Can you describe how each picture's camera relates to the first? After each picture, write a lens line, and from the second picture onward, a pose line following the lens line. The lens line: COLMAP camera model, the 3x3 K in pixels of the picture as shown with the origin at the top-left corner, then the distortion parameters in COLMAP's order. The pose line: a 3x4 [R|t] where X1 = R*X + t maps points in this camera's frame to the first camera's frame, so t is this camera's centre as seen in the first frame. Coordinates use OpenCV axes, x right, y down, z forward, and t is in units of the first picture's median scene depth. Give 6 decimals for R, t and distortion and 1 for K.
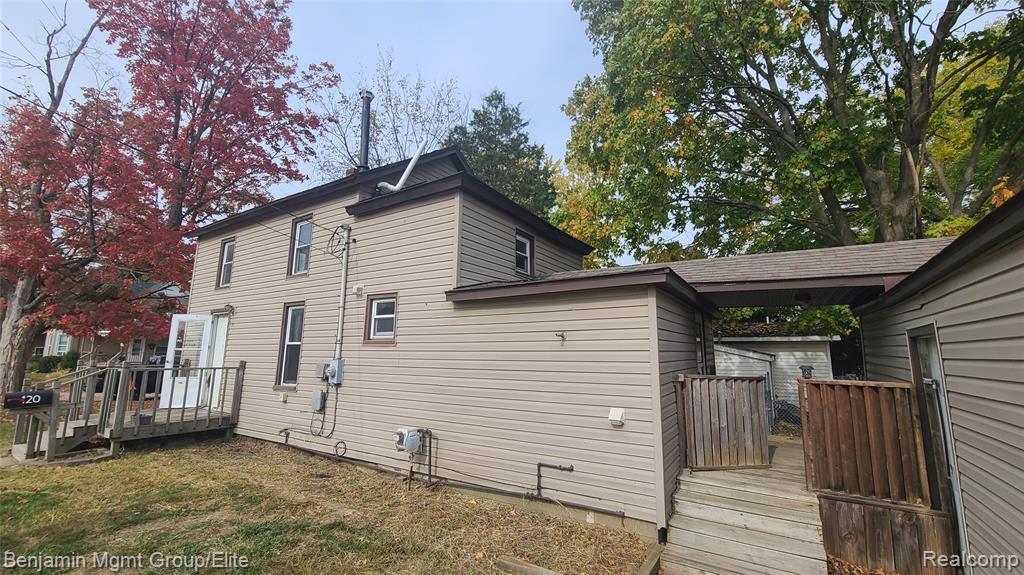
lens RADIAL K [[418.0, 0, 512.9], [0, 418.0, 287.4], [0, 0, 1]] dist [-0.000315, 0.000223]
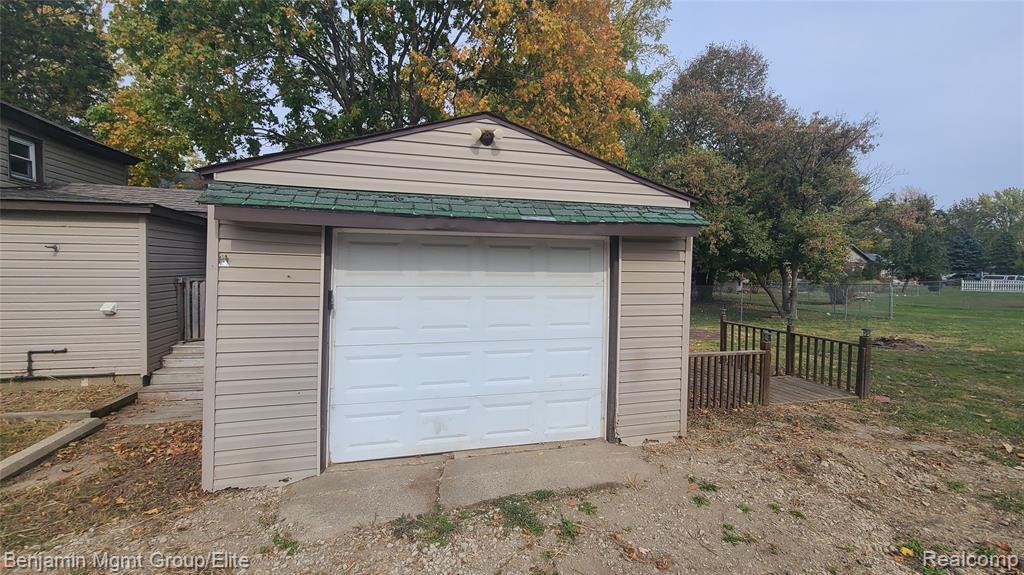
lens RADIAL K [[418.0, 0, 509.9], [0, 418.0, 286.5], [0, 0, 1]] dist [-0.000315, 0.000223]
pose [[0.695554, -0.030515, 0.717825, 0.169259], [-0.118515, 0.980538, 0.156521, -0.120594], [-0.708632, -0.193943, 0.678401, -0.781711]]
